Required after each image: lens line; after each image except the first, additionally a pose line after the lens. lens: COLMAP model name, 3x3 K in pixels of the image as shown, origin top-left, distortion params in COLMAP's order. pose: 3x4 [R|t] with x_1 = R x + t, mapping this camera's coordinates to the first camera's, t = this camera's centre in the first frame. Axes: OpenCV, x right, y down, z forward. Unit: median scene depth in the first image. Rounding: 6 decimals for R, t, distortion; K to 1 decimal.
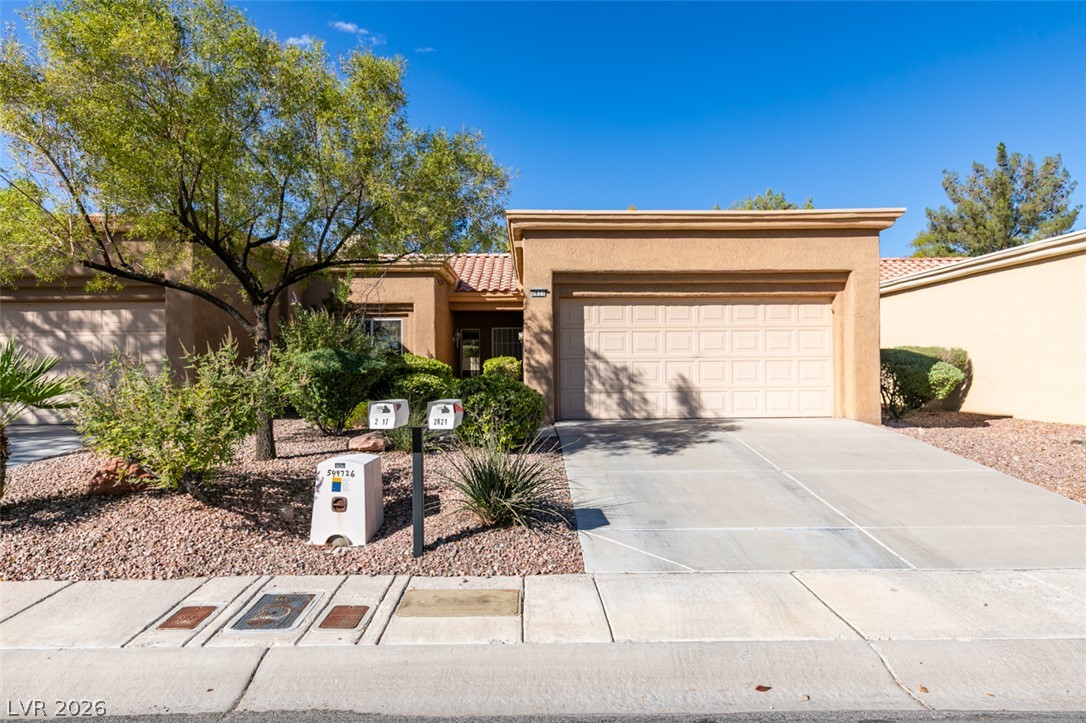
lens RADIAL K [[695.7, 0, 541.0], [0, 695.7, 361.3], [0, 0, 1]] dist [0.006754, -0.002824]
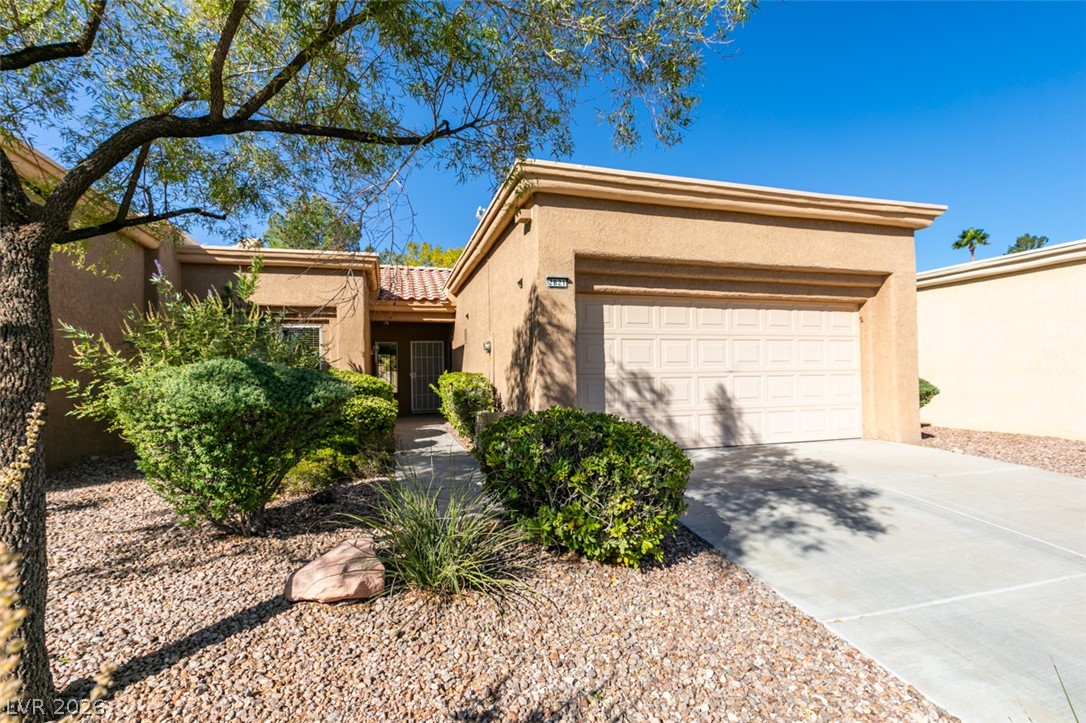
lens RADIAL K [[513.6, 0, 540.7], [0, 513.6, 365.2], [0, 0, 1]] dist [-0.003338, 0.000065]
pose [[0.962711, -0.001301, 0.270530, -0.158319], [0.005992, 0.999846, -0.016515, -0.004883], [-0.270467, 0.017520, 0.962570, 0.486759]]
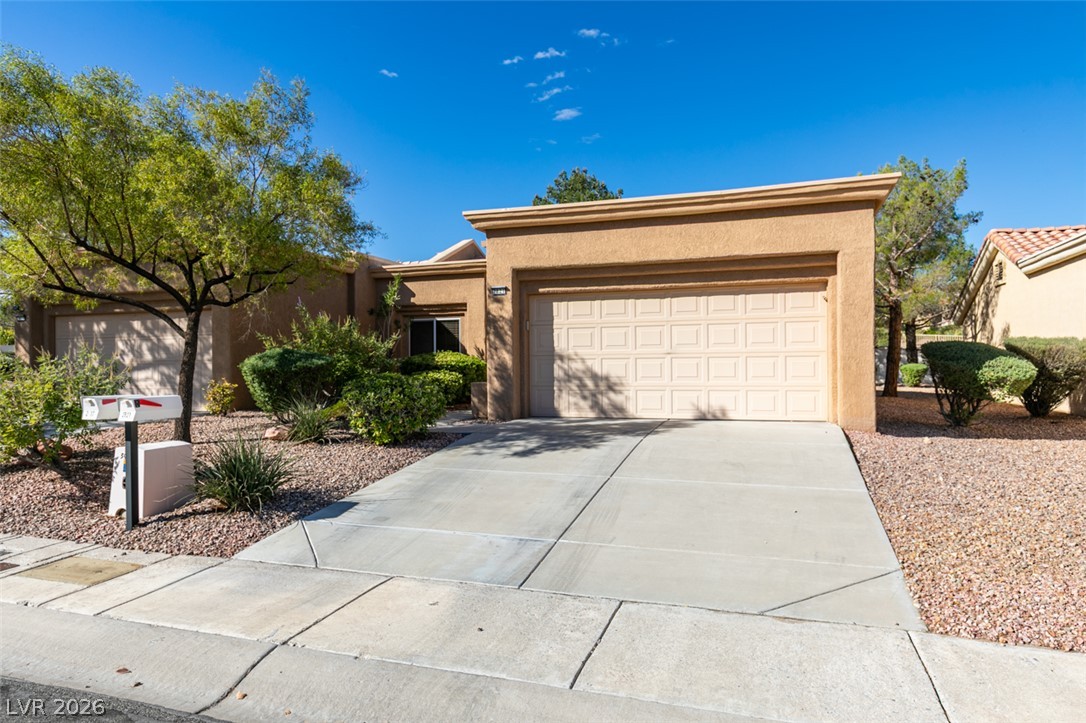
lens RADIAL K [[695.7, 0, 539.9], [0, 695.7, 361.4], [0, 0, 1]] dist [0.006754, -0.002824]
pose [[0.938612, -0.002918, -0.344963, 0.390294], [0.005475, 0.999964, 0.006439, -0.002280], [0.344932, -0.007932, 0.938594, 0.067433]]
